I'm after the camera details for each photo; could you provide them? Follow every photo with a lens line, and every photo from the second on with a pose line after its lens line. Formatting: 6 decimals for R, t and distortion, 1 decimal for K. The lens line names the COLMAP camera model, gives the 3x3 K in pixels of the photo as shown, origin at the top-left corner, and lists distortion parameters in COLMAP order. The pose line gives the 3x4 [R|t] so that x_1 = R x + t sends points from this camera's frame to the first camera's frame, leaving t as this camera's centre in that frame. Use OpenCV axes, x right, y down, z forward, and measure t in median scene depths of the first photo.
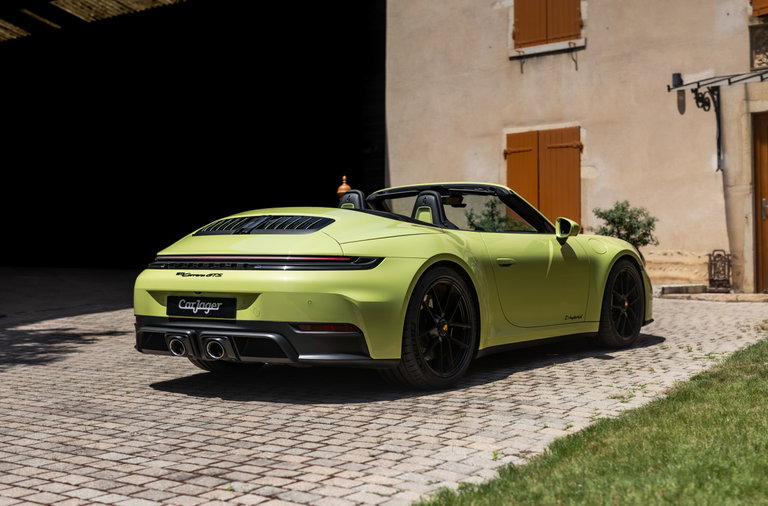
lens RADIAL K [[1090.8, 0, 411.2], [0, 1090.8, 246.4], [0, 0, 1]] dist [-0.000718, 0.000000]
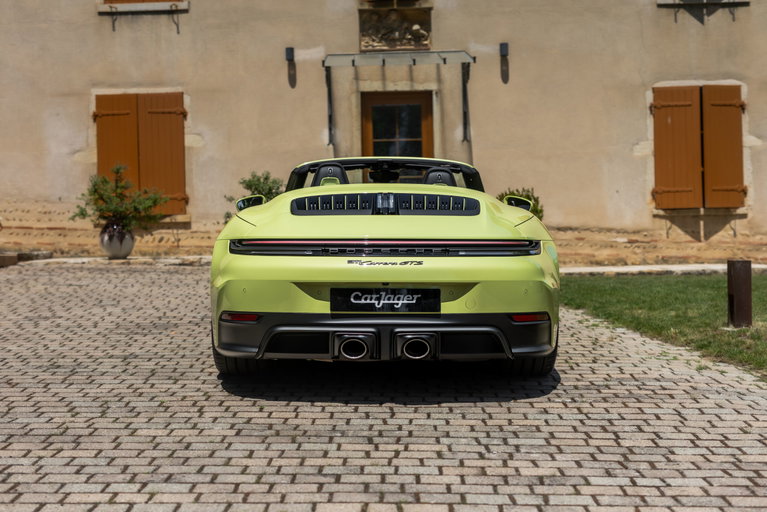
lens RADIAL K [[1068.1, 0, 379.7], [0, 1068.1, 260.9], [0, 0, 1]] dist [-0.008182, 0.000000]
pose [[0.829858, -0.020294, 0.557606, -0.256424], [-0.006337, 0.998931, 0.045786, -0.005311], [-0.557939, -0.041530, 0.828842, 0.118670]]
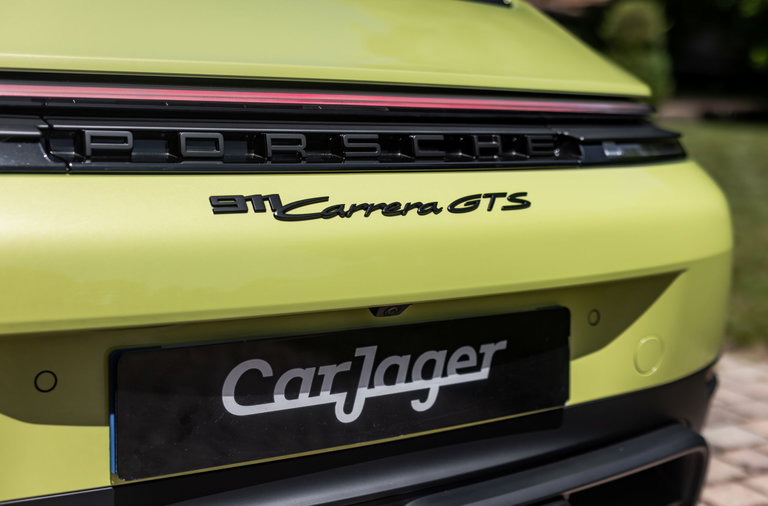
lens RADIAL K [[1090.8, 0, 396.0], [0, 1090.8, 247.2], [0, 0, 1]] dist [-0.000718, 0.000000]
pose [[0.385232, -0.128280, 0.913860, -0.135739], [-0.051295, 0.985784, 0.159999, 0.001938], [-0.921393, -0.108513, 0.373175, 0.359690]]
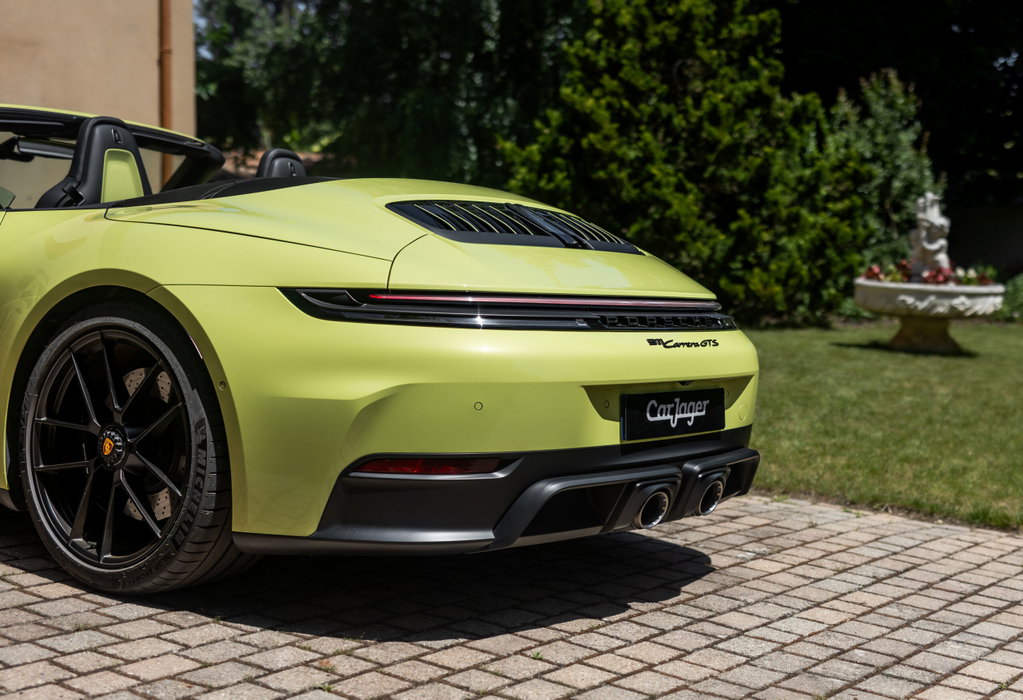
lens RADIAL K [[1426.4, 0, 514.8], [0, 1426.4, 340.4], [0, 0, 1]] dist [0.020235, 0.000000]
pose [[0.034188, -0.046365, 0.998339, -0.305980], [-0.057238, 0.997193, 0.048272, 0.000015], [-0.997775, -0.058793, 0.031438, 0.405462]]
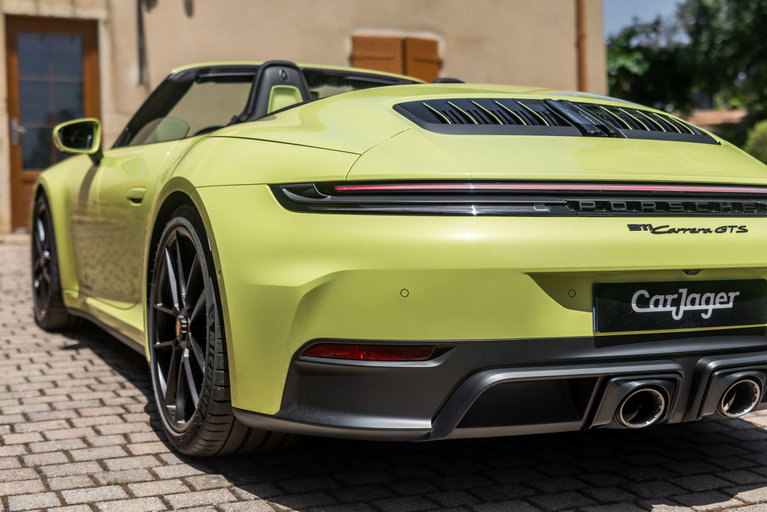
lens RADIAL K [[1068.1, 0, 389.1], [0, 1068.1, 228.1], [0, 0, 1]] dist [-0.008182, 0.000000]
pose [[0.503426, -0.021895, 0.863761, -0.235719], [-0.017504, 0.999215, 0.035531, 0.004966], [-0.863861, -0.033007, 0.502648, 0.343895]]
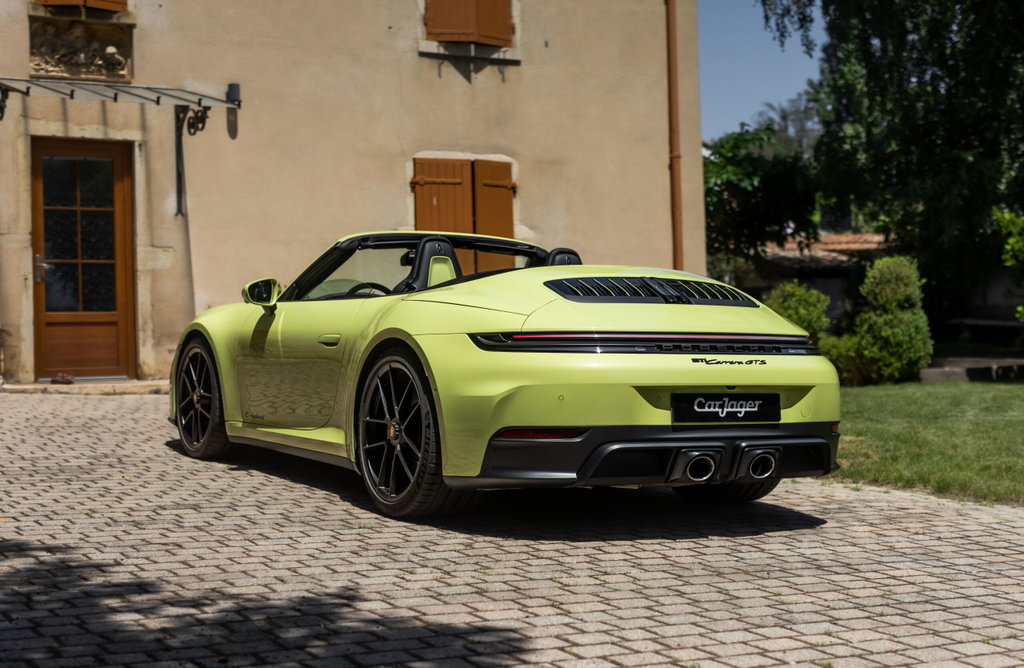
lens RADIAL K [[1498.5, 0, 483.8], [0, 1498.5, 335.4], [0, 0, 1]] dist [-0.009487, 0.000000]
pose [[0.461665, 0.009388, 0.887005, -0.430886], [-0.020169, 0.999797, -0.000084, 0.004761], [-0.886825, -0.017851, 0.461760, 0.268587]]
